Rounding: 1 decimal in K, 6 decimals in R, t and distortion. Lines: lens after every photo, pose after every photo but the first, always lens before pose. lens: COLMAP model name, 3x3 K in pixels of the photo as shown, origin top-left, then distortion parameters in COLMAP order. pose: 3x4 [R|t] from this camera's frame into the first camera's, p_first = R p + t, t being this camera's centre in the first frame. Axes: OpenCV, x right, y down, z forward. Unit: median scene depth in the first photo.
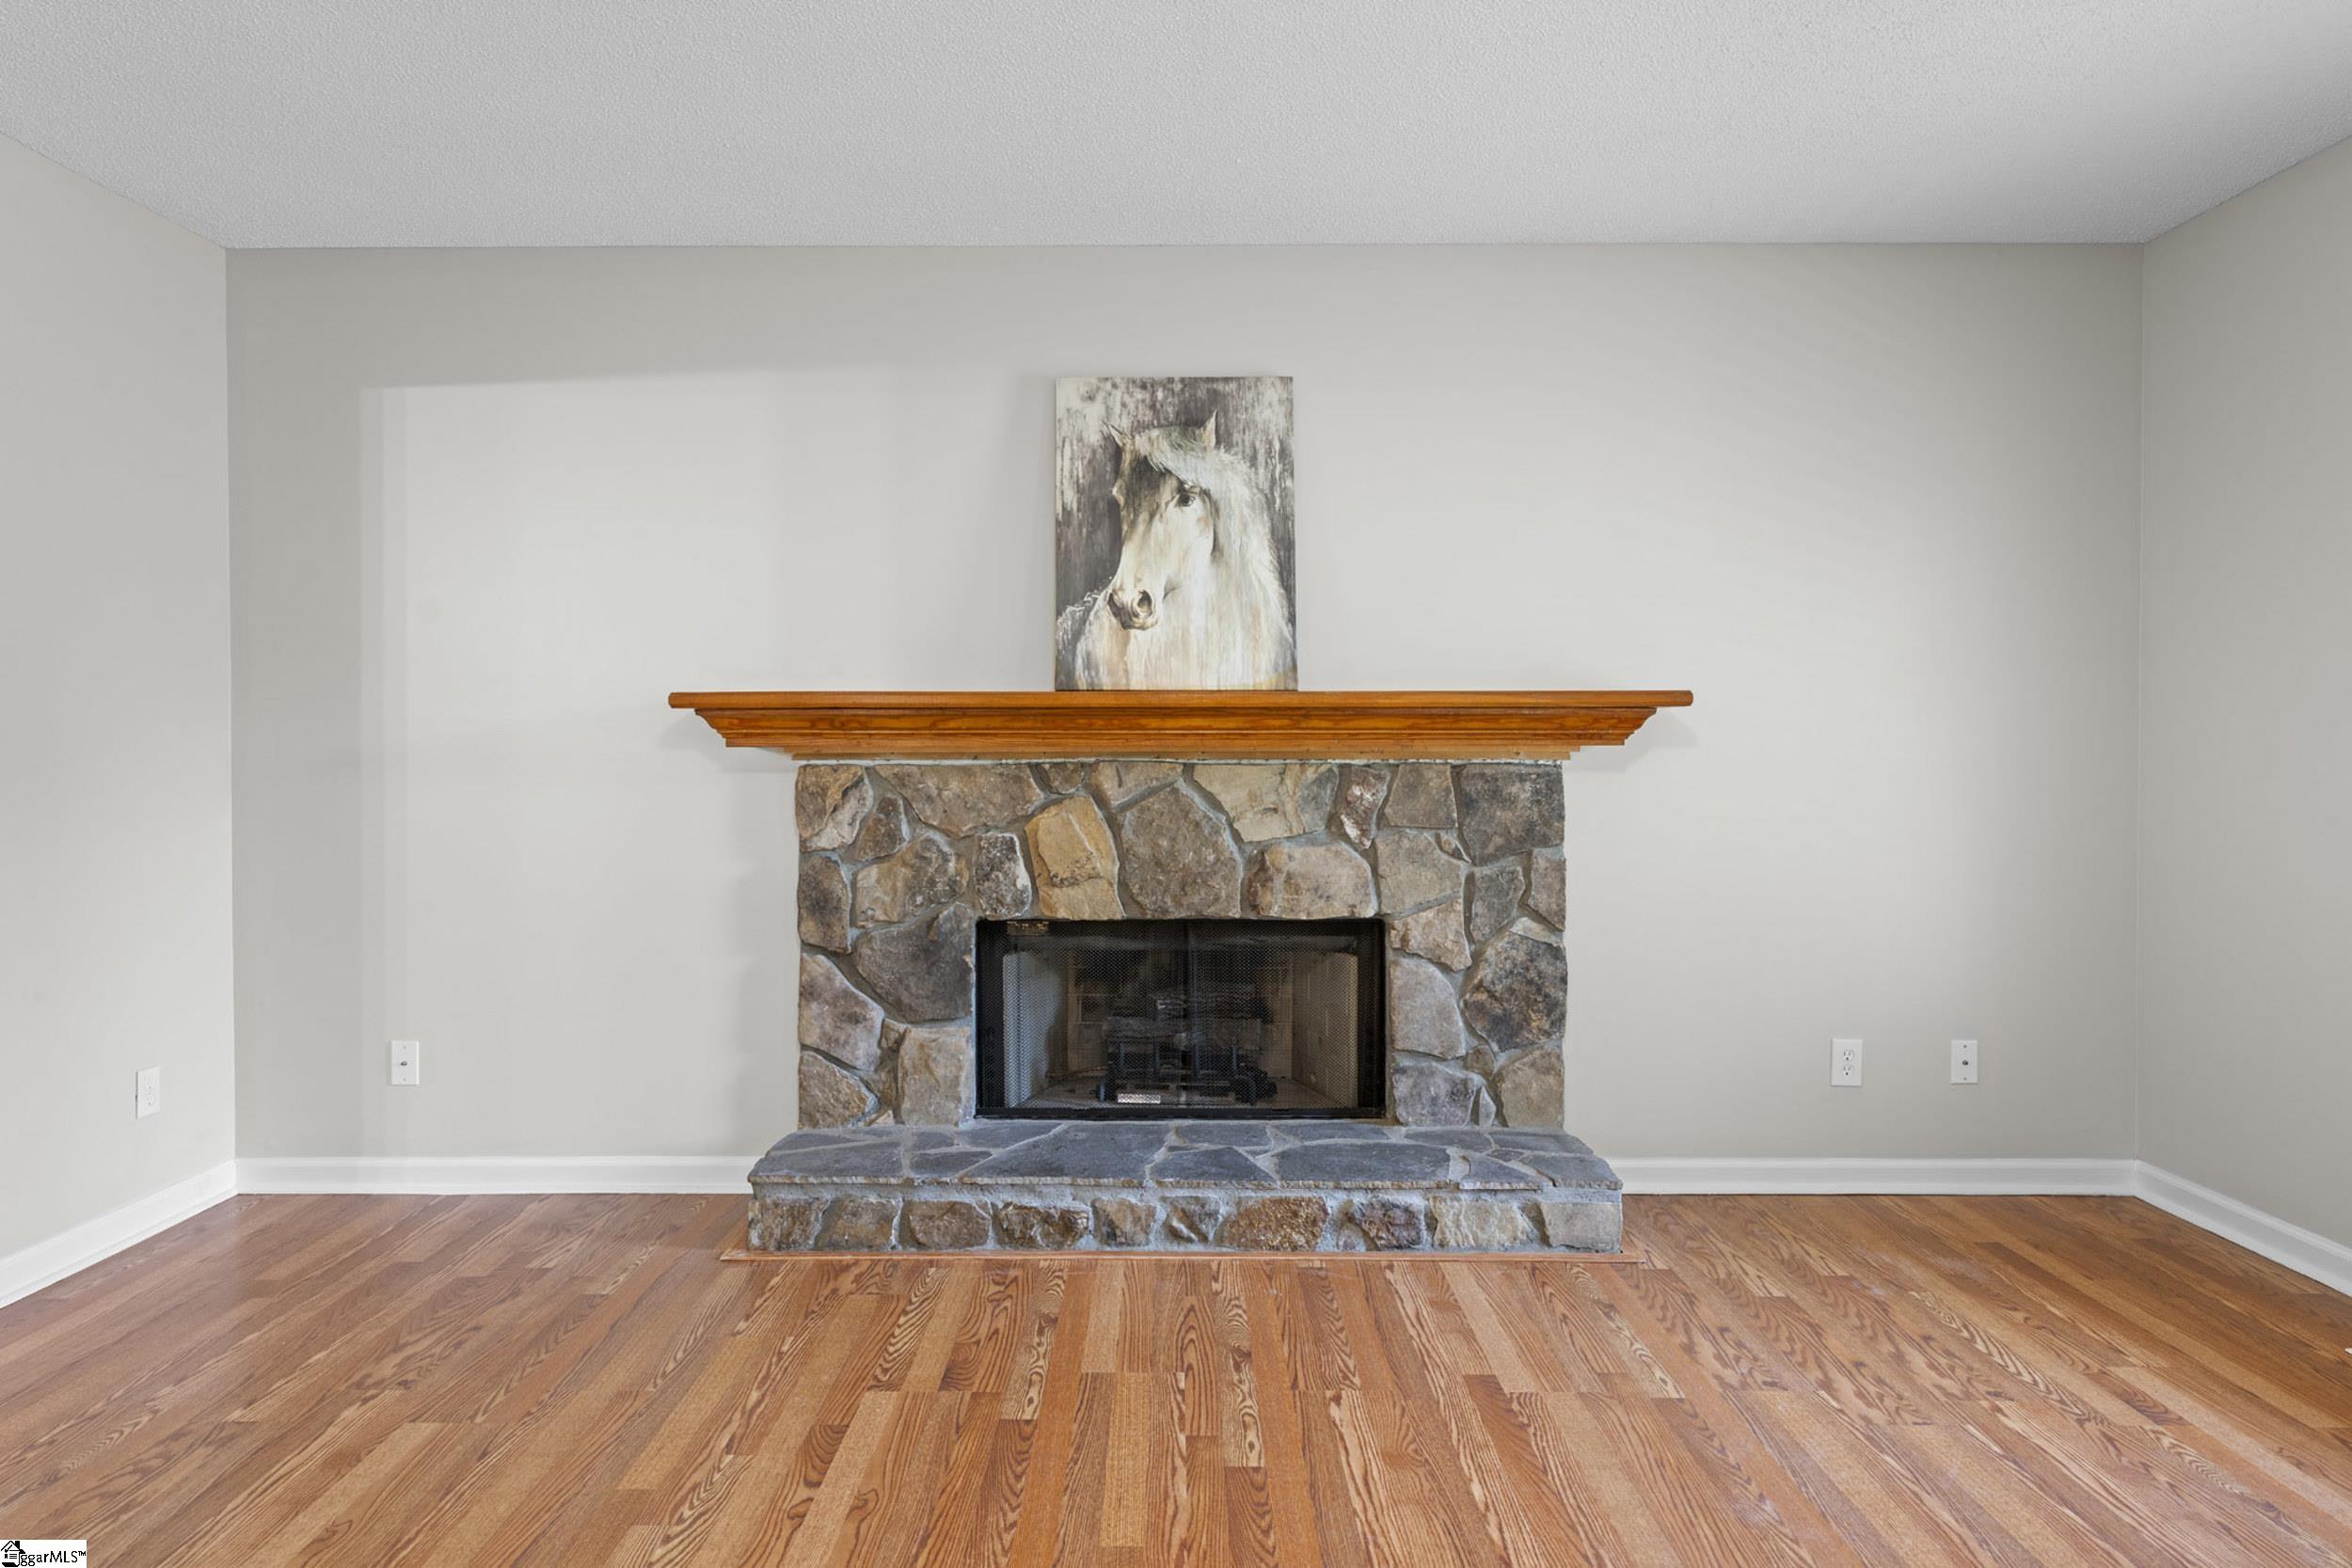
lens RADIAL K [[1355.3, 0, 1161.0], [0, 1355.3, 769.6], [0, 0, 1]] dist [0.006934, 0.002235]
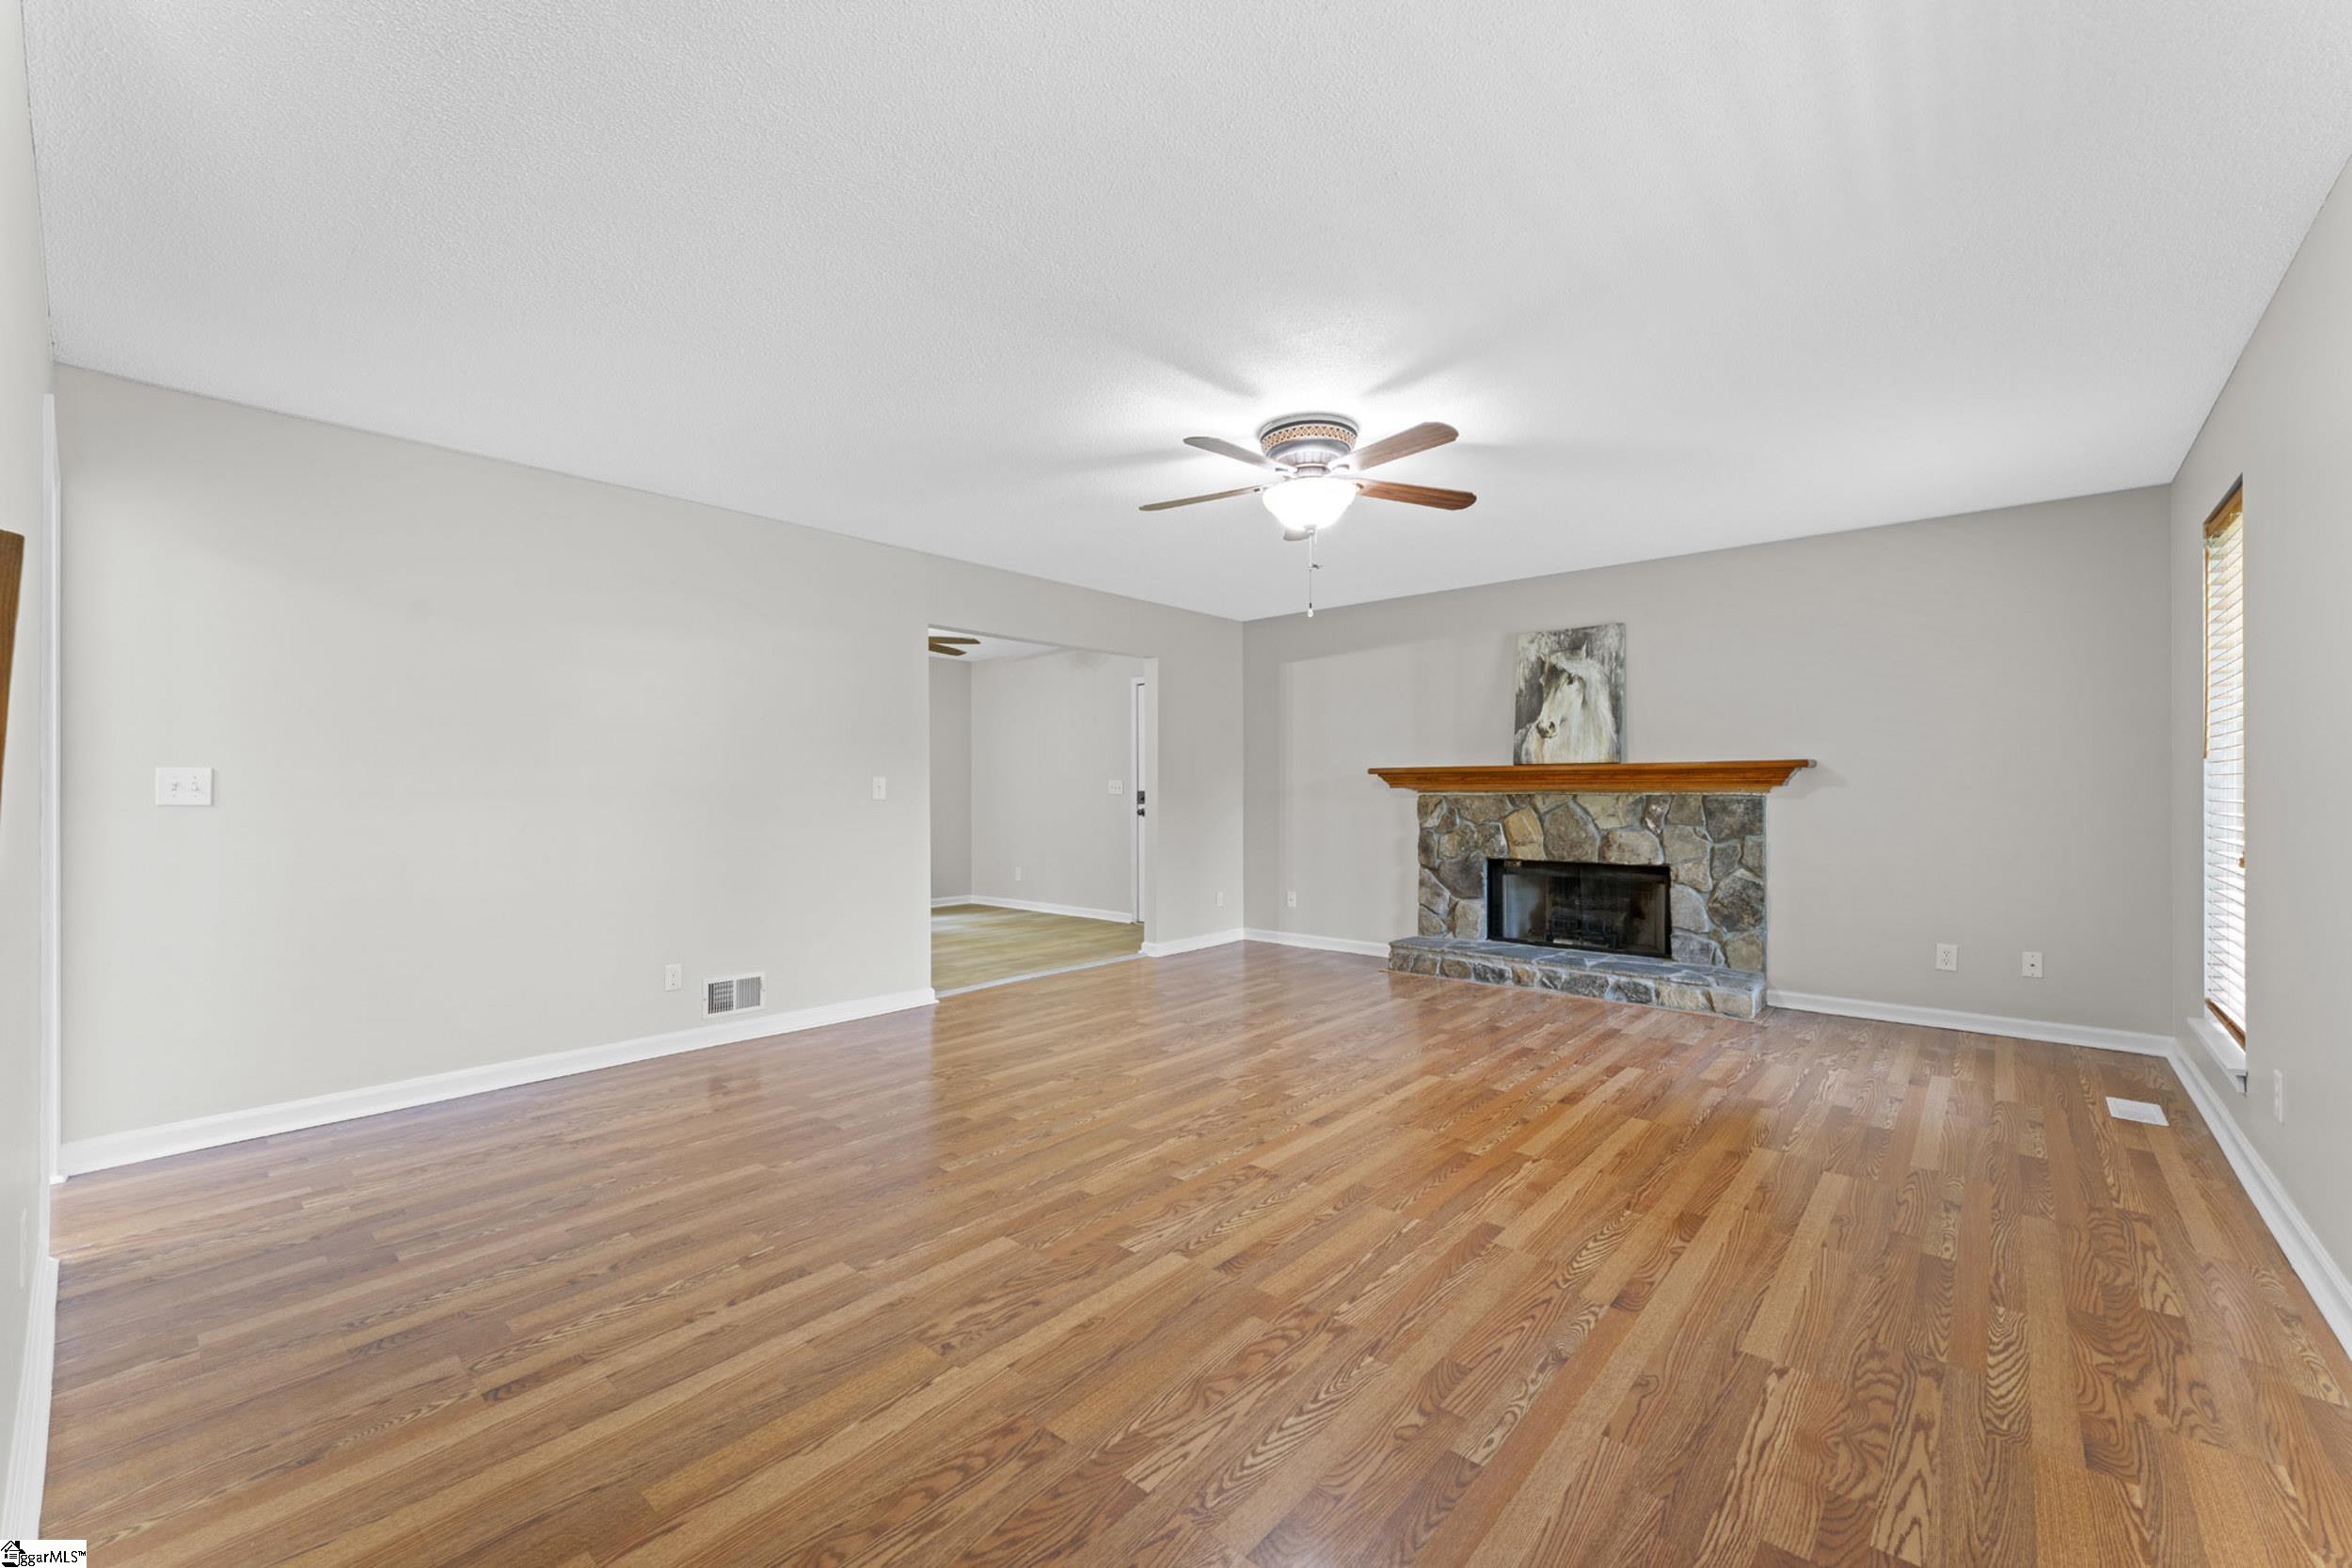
lens RADIAL K [[943.7, 0, 1170.6], [0, 943.7, 793.6], [0, 0, 1]] dist [-0.000234, 0.000027]
pose [[0.755615, 0.001861, -0.655013, 0.557119], [-0.007633, 0.999953, -0.005964, 0.008732], [0.654972, 0.009506, 0.755594, -0.673770]]
